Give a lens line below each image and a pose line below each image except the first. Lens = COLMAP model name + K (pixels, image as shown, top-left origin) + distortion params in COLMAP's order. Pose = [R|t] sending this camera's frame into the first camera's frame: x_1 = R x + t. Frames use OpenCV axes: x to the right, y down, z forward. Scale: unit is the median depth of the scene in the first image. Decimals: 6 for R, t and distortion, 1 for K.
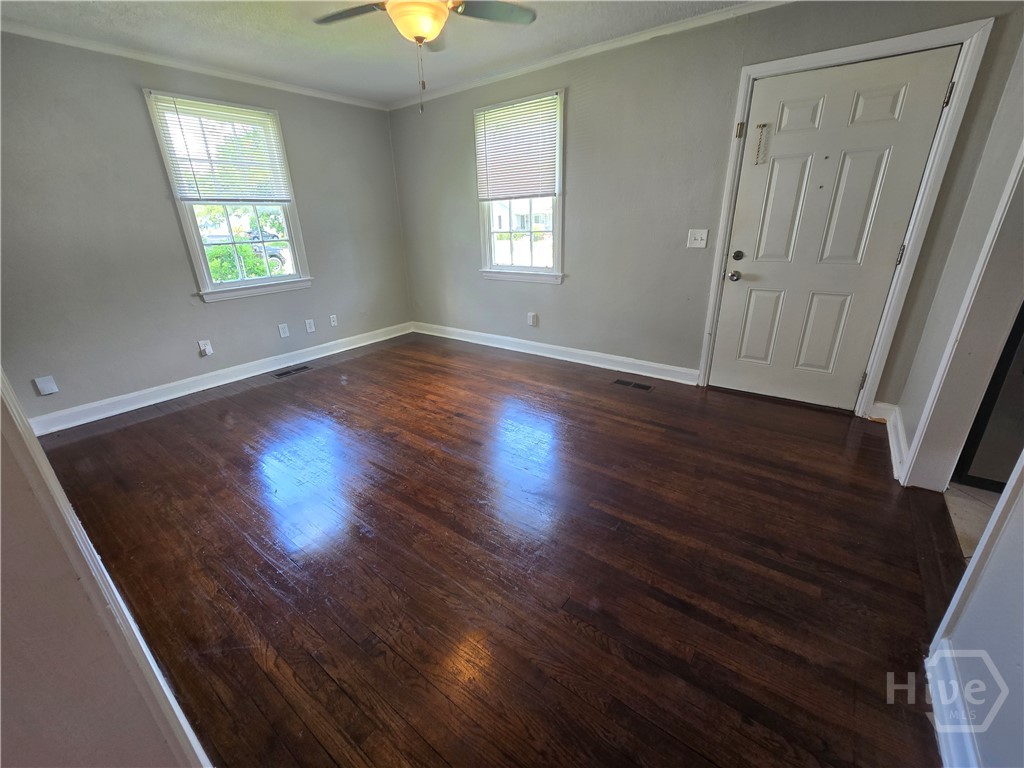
lens RADIAL K [[420.5, 0, 510.5], [0, 420.5, 381.5], [0, 0, 1]] dist [-0.004227, -0.000350]
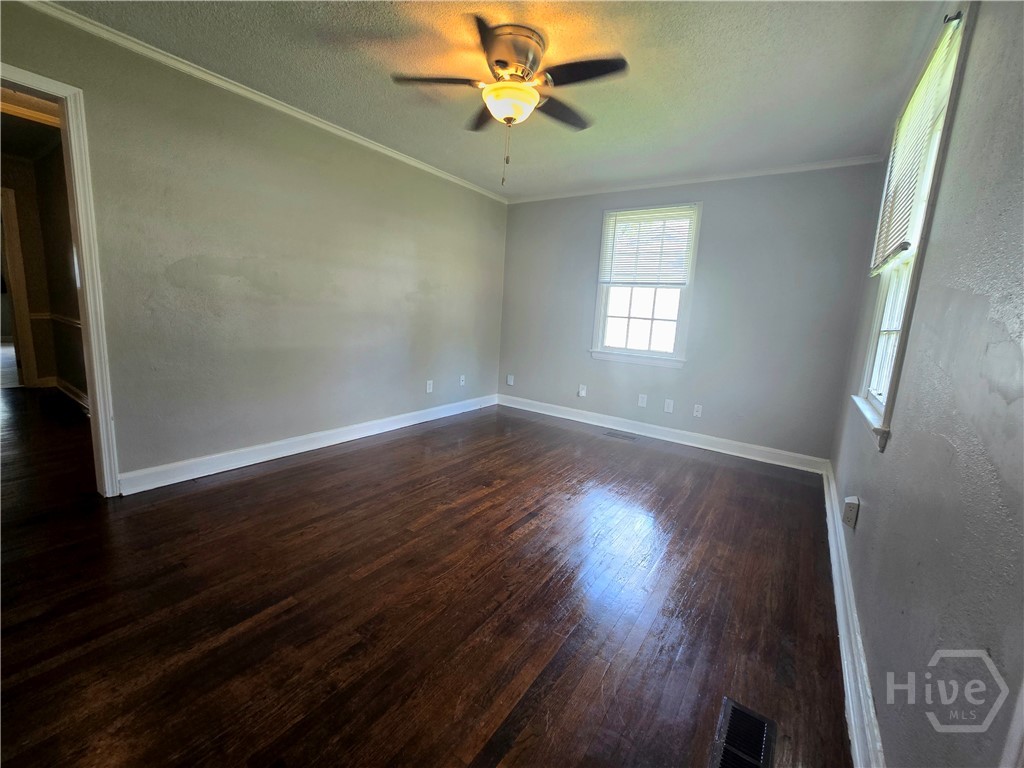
lens RADIAL K [[420.5, 0, 510.5], [0, 420.5, 380.2], [0, 0, 1]] dist [-0.004227, -0.000350]
pose [[0.033940, 0.191219, -0.980960, 0.580114], [-0.416098, 0.895117, 0.160089, -0.246953], [0.908686, 0.402742, 0.109946, 0.706409]]
